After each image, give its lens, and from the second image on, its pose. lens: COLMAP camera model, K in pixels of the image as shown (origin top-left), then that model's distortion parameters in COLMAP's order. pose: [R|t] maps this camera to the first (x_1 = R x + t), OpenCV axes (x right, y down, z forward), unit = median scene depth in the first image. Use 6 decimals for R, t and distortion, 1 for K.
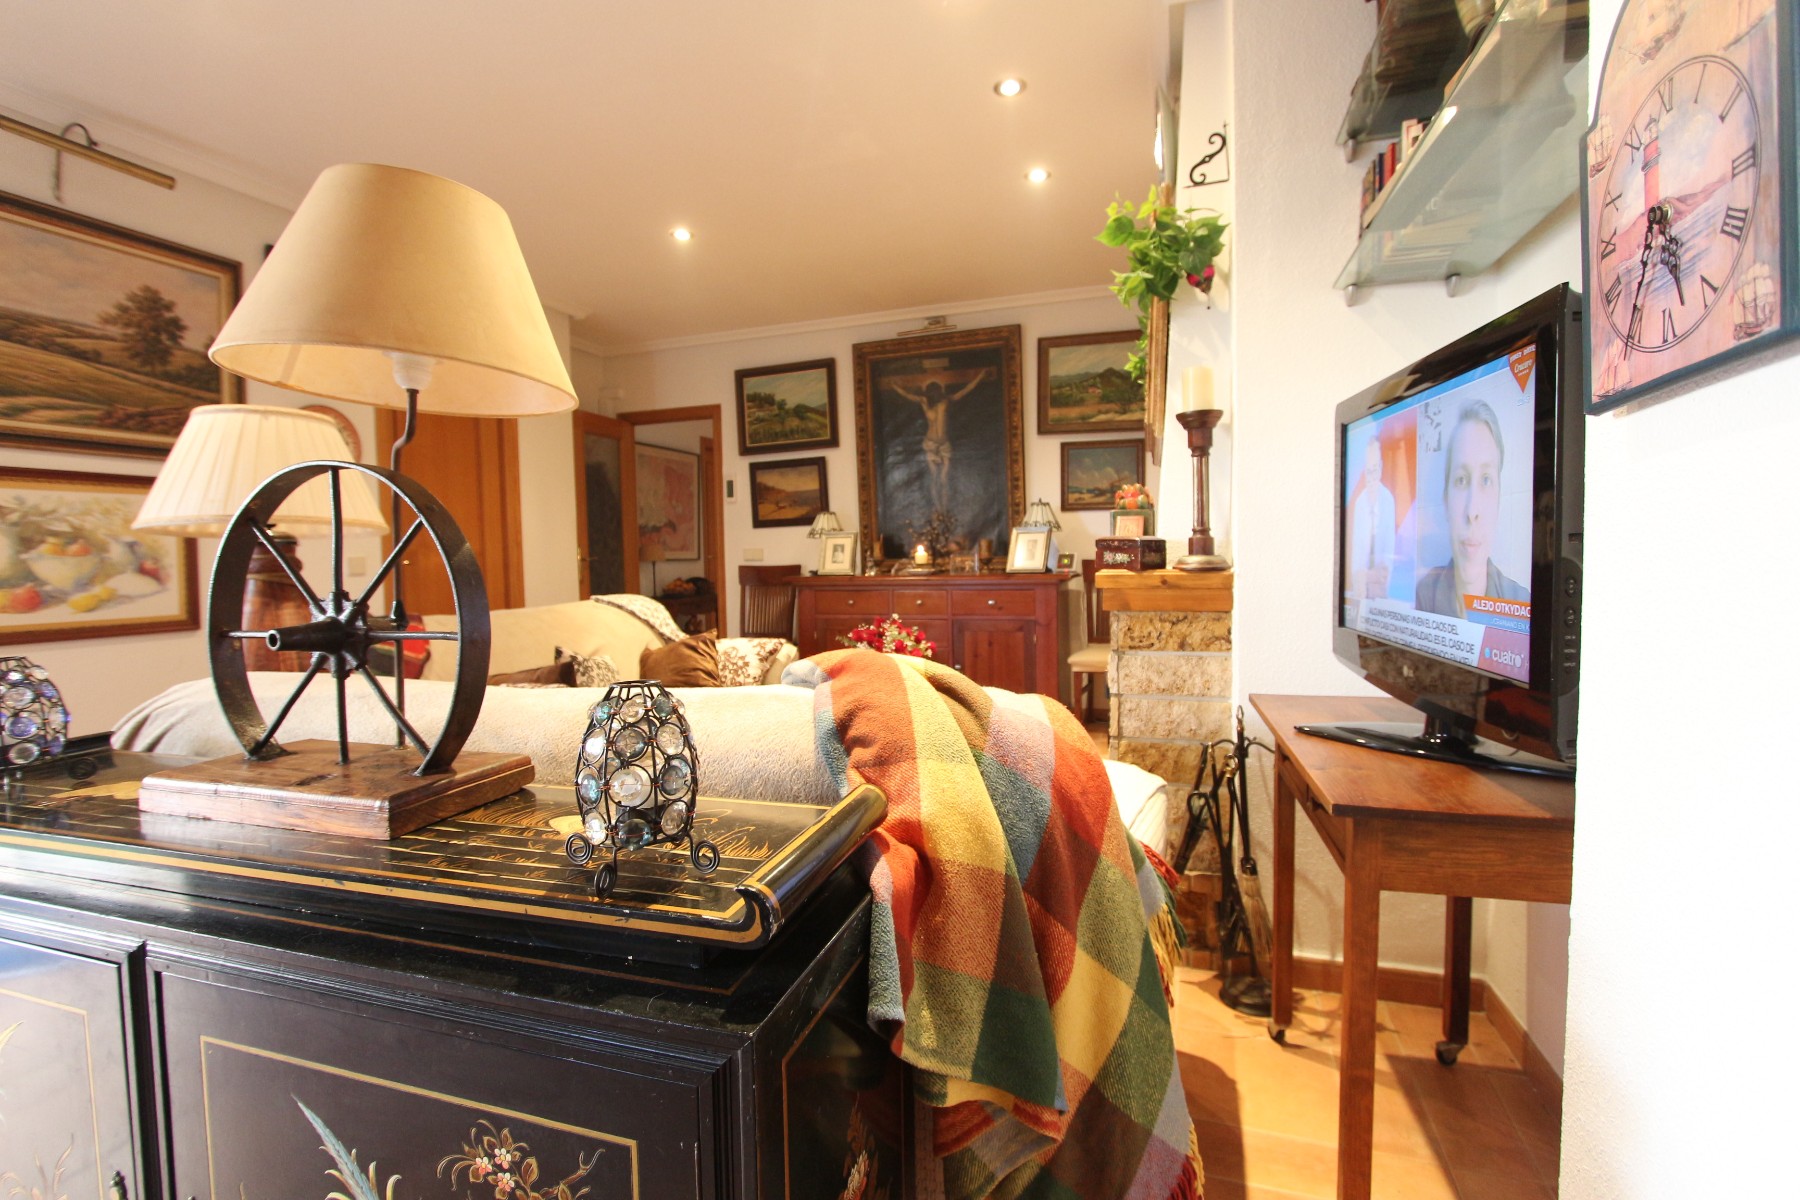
lens RADIAL K [[819.4, 0, 901.5], [0, 819.4, 596.6], [0, 0, 1]] dist [-0.024358, 0.003802]
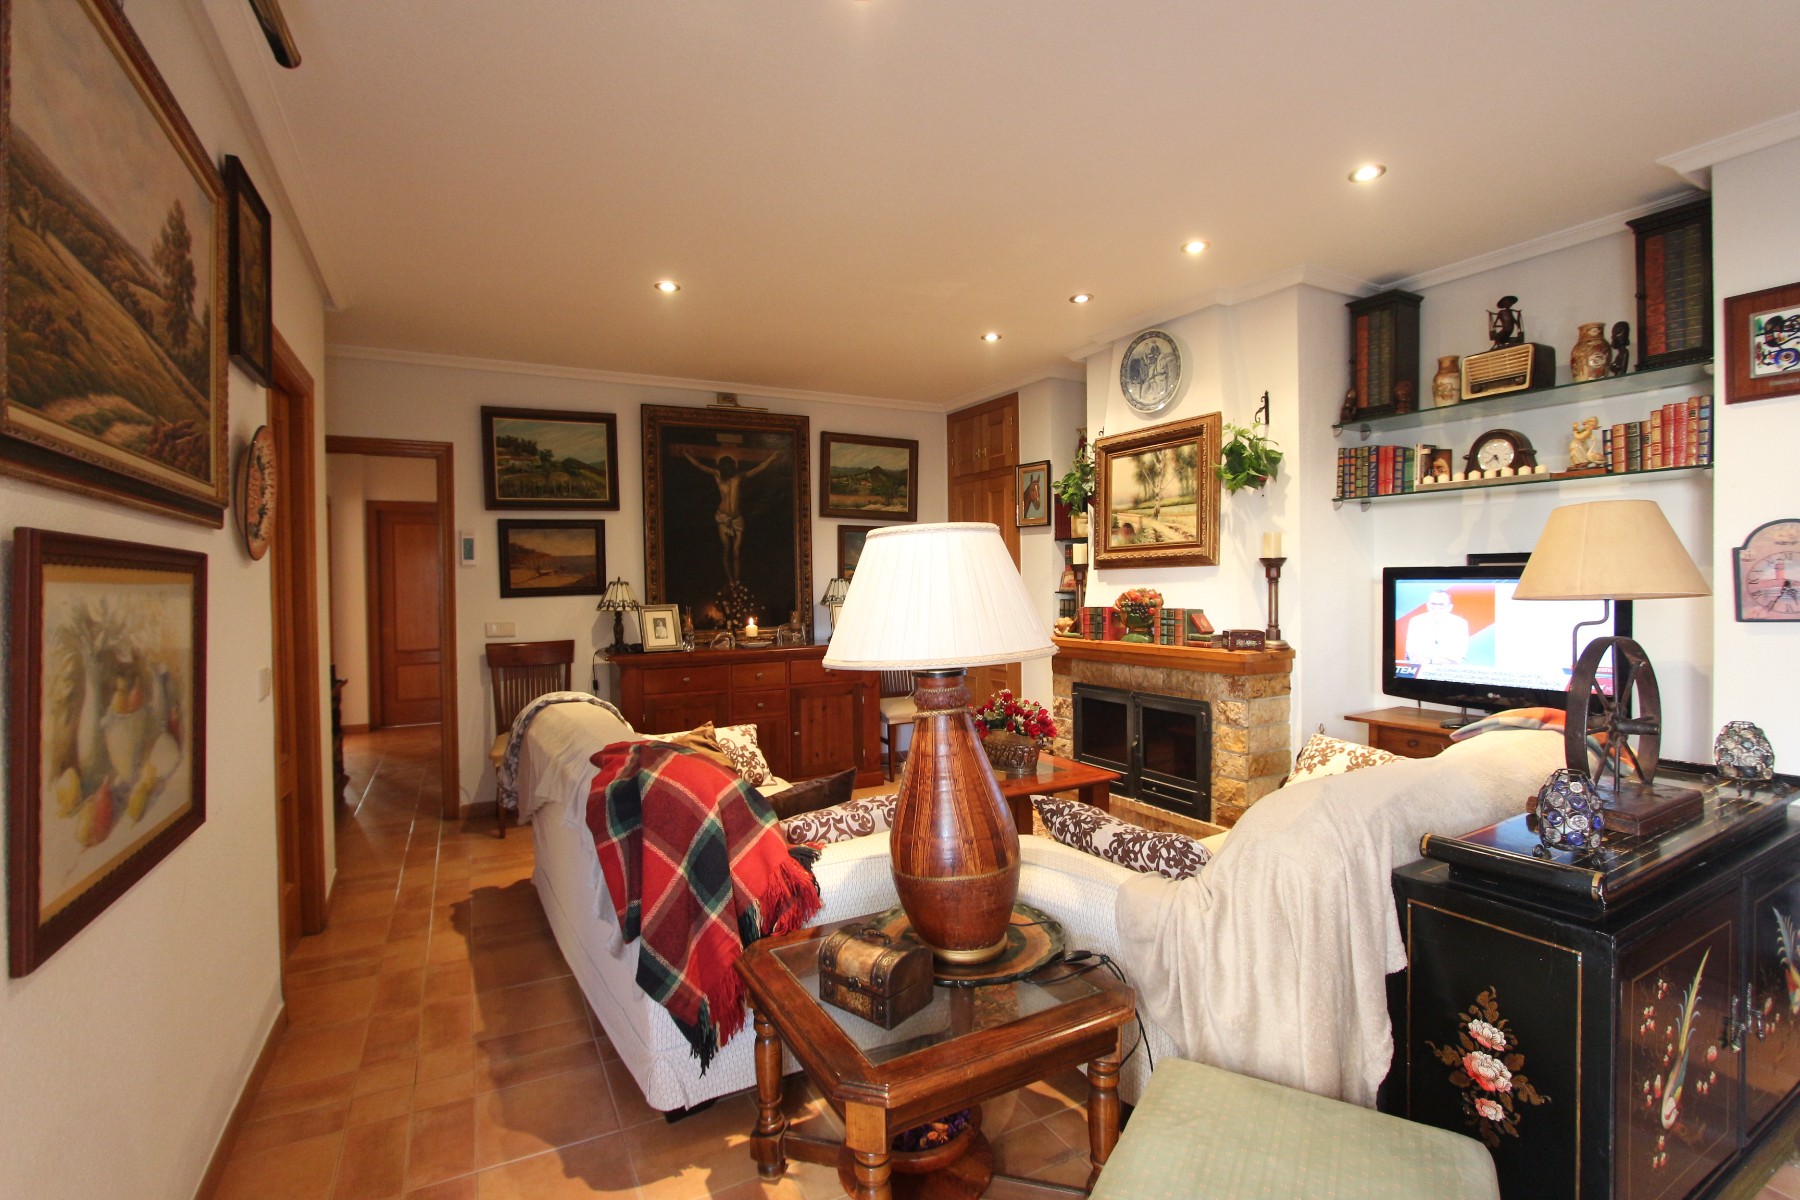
lens RADIAL K [[819.4, 0, 901.5], [0, 819.4, 596.6], [0, 0, 1]] dist [-0.024358, 0.003802]
pose [[0.681103, -0.002647, 0.732183, -0.549746], [0.039860, 0.998645, -0.033469, -0.044646], [-0.731102, 0.051981, 0.680285, 0.156382]]
